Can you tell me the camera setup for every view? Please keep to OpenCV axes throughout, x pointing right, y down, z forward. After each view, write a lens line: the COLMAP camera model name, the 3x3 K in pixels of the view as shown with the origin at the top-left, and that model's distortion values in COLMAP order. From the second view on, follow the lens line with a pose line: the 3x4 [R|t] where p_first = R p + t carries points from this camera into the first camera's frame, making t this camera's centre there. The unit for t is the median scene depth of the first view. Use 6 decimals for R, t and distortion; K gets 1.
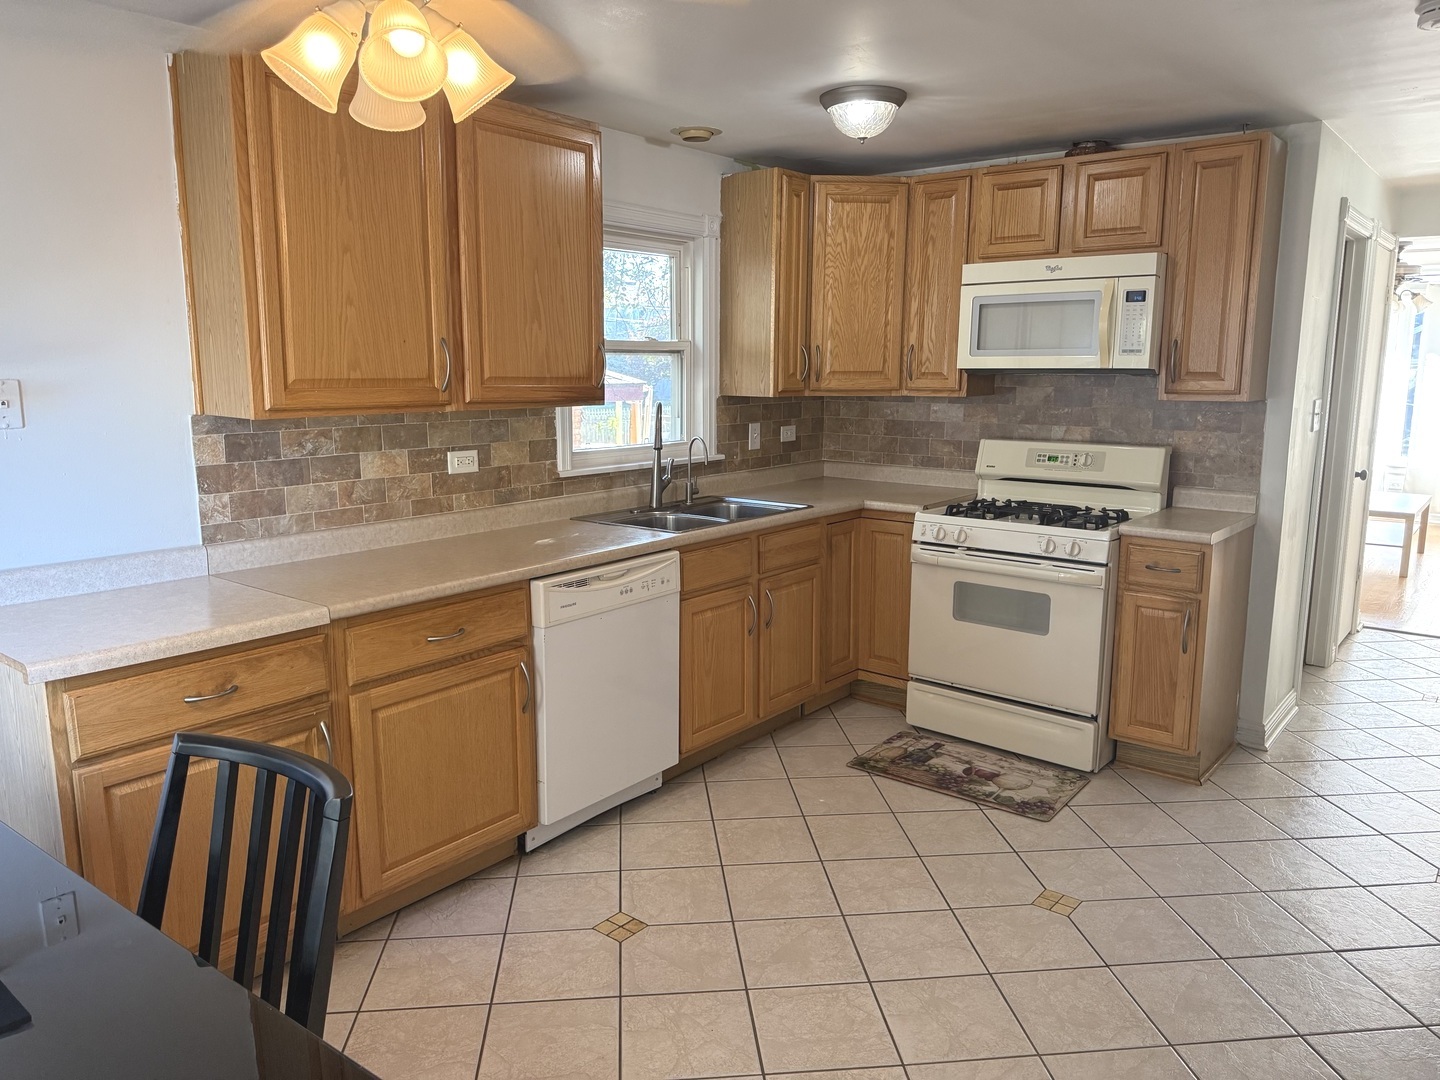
lens RADIAL K [[1014.1, 0, 711.5], [0, 1014.1, 534.0], [0, 0, 1]] dist [0.070661, -0.095810]
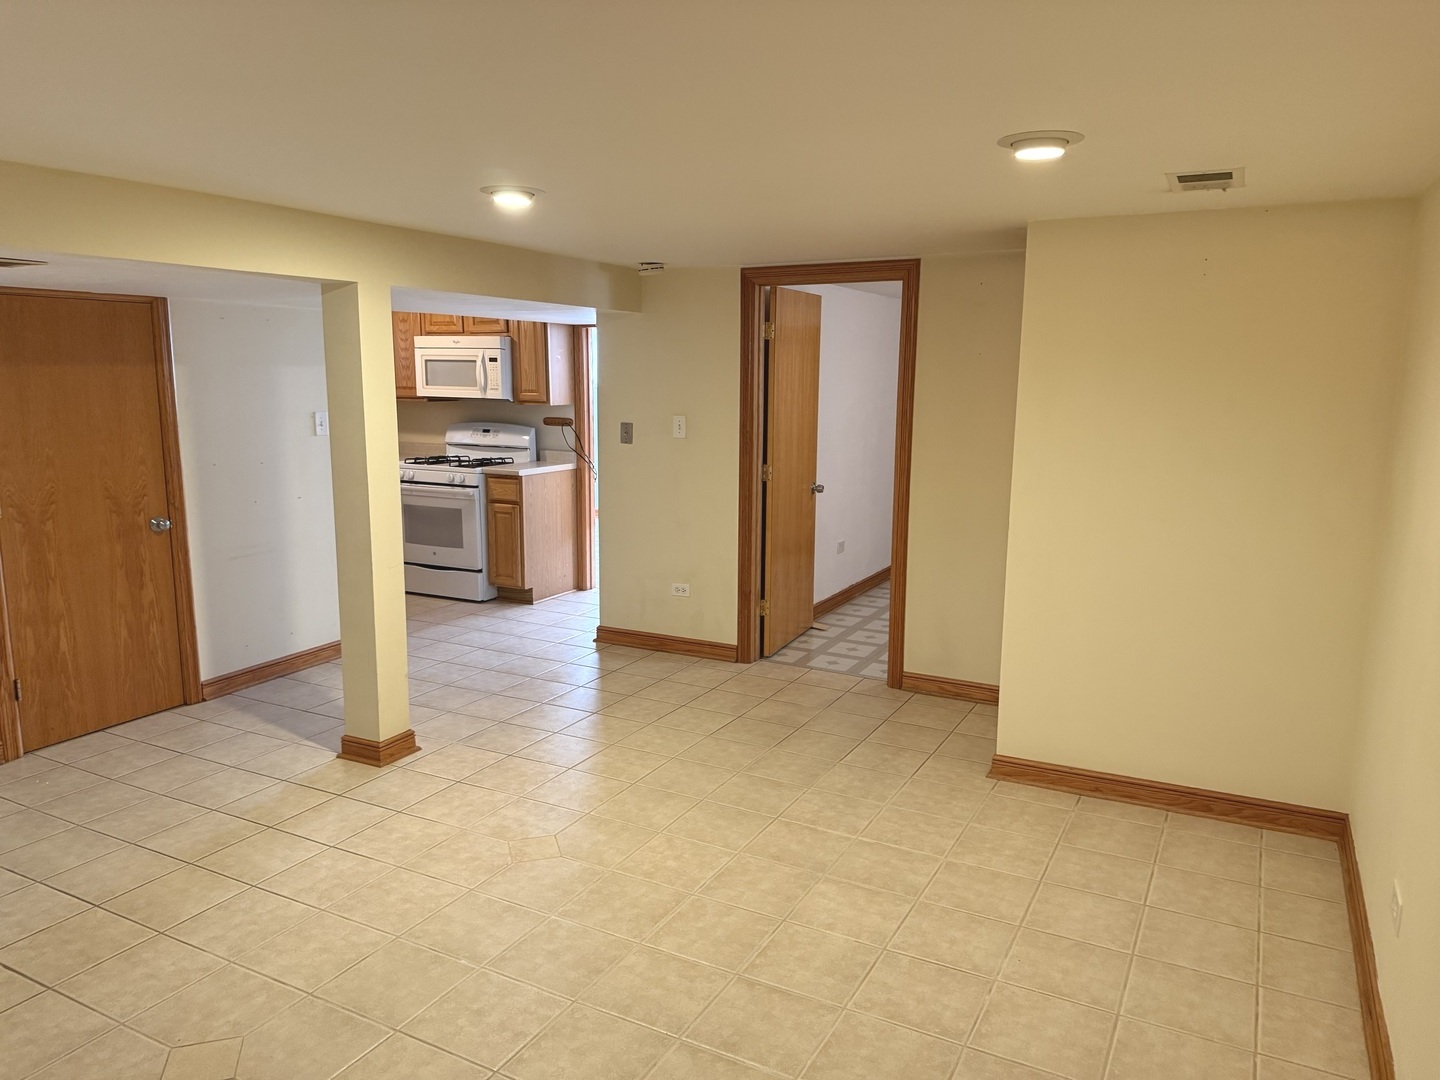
lens RADIAL K [[1014.1, 0, 711.3], [0, 1014.1, 545.7], [0, 0, 1]] dist [0.070661, -0.095810]
pose [[0.983526, -0.015801, 0.180076, 0.477955], [0.017778, 0.999798, -0.009369, 0.157306], [-0.179892, 0.012416, 0.983608, -1.024461]]
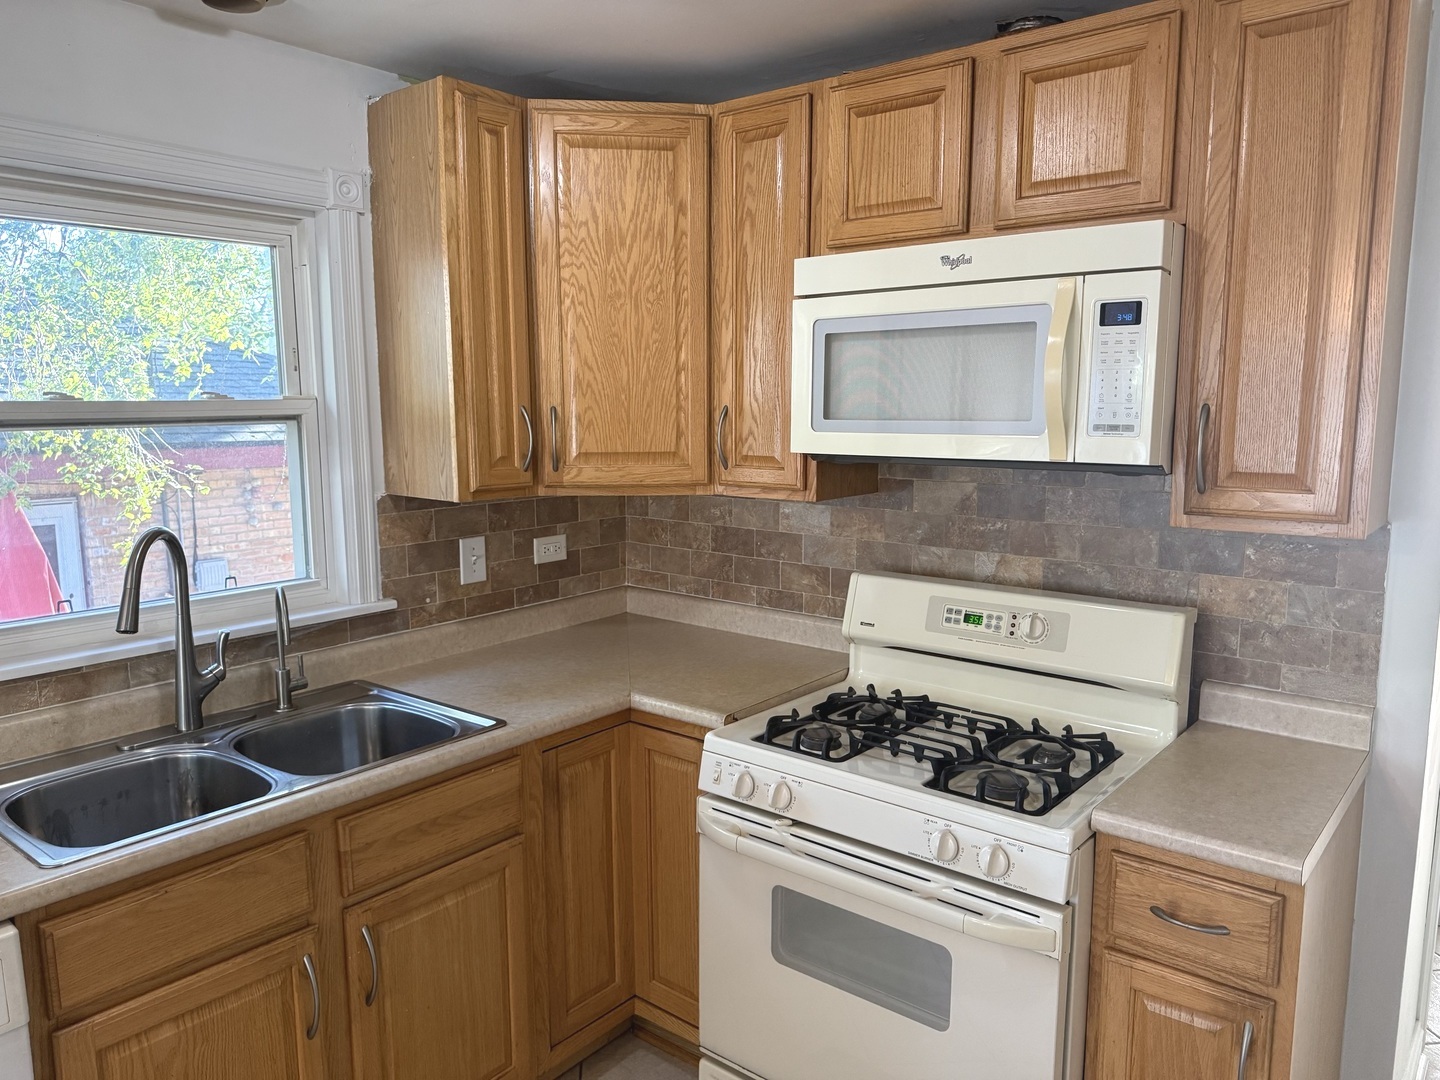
lens RADIAL K [[1014.1, 0, 718.0], [0, 1014.1, 540.2], [0, 0, 1]] dist [0.070661, -0.095810]
pose [[0.999979, -0.004310, 0.004830, 0.223117], [0.004440, 0.999617, -0.027312, -0.114054], [-0.004710, 0.027333, 0.999615, 0.525325]]
